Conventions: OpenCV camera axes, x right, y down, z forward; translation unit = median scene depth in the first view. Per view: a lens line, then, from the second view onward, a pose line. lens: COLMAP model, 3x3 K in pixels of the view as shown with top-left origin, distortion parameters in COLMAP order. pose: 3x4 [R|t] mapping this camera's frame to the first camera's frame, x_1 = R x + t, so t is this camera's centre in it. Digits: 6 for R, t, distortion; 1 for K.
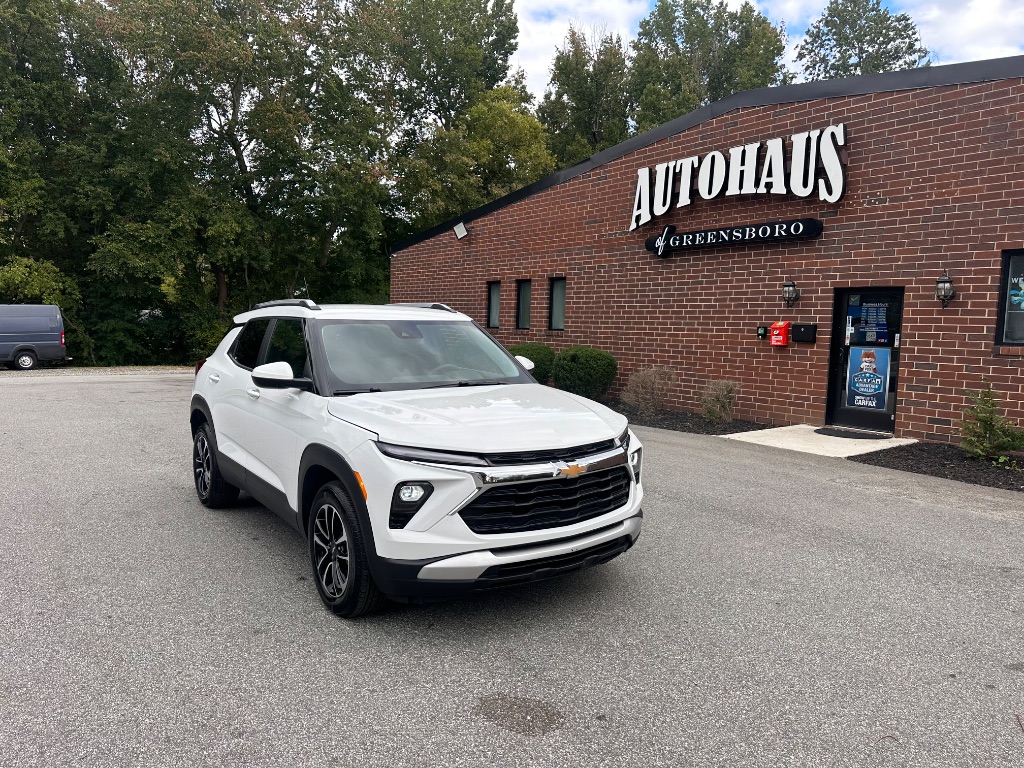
lens RADIAL K [[733.7, 0, 505.5], [0, 733.7, 387.1], [0, 0, 1]] dist [0.022213, -0.030498]
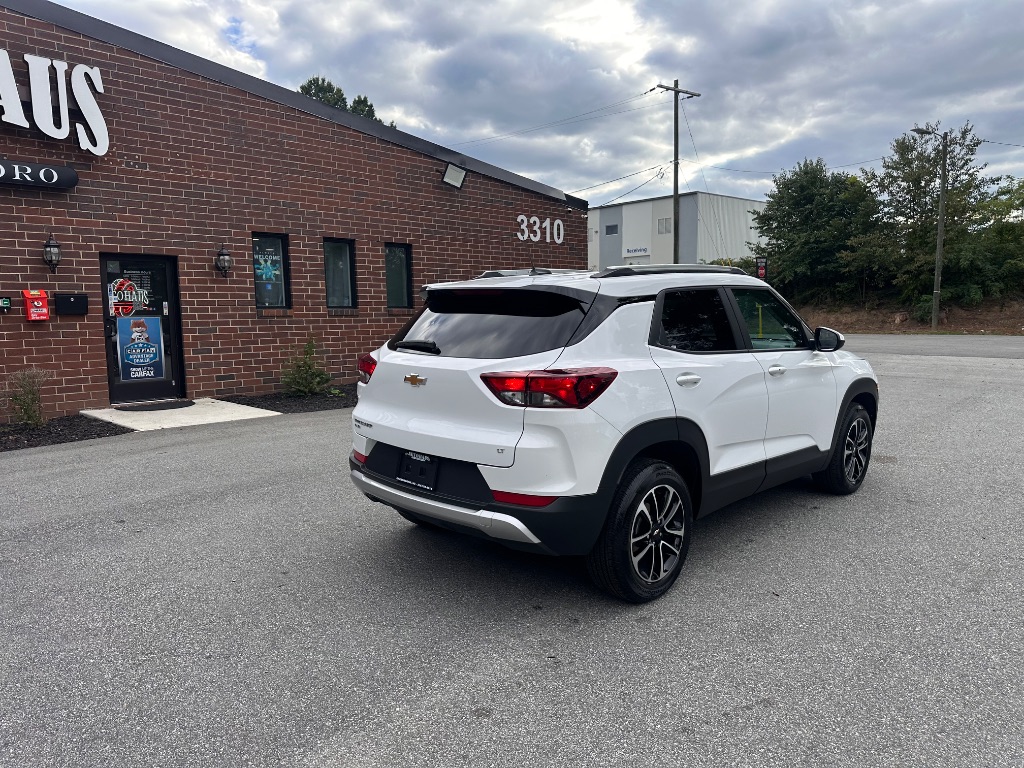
lens RADIAL K [[733.7, 0, 505.5], [0, 733.7, 387.1], [0, 0, 1]] dist [0.022213, -0.030498]
pose [[-0.166846, -0.140687, 0.975894, -0.540643], [0.079660, 0.984609, 0.155563, -0.074175], [-0.982760, 0.103695, -0.153071, 0.677352]]
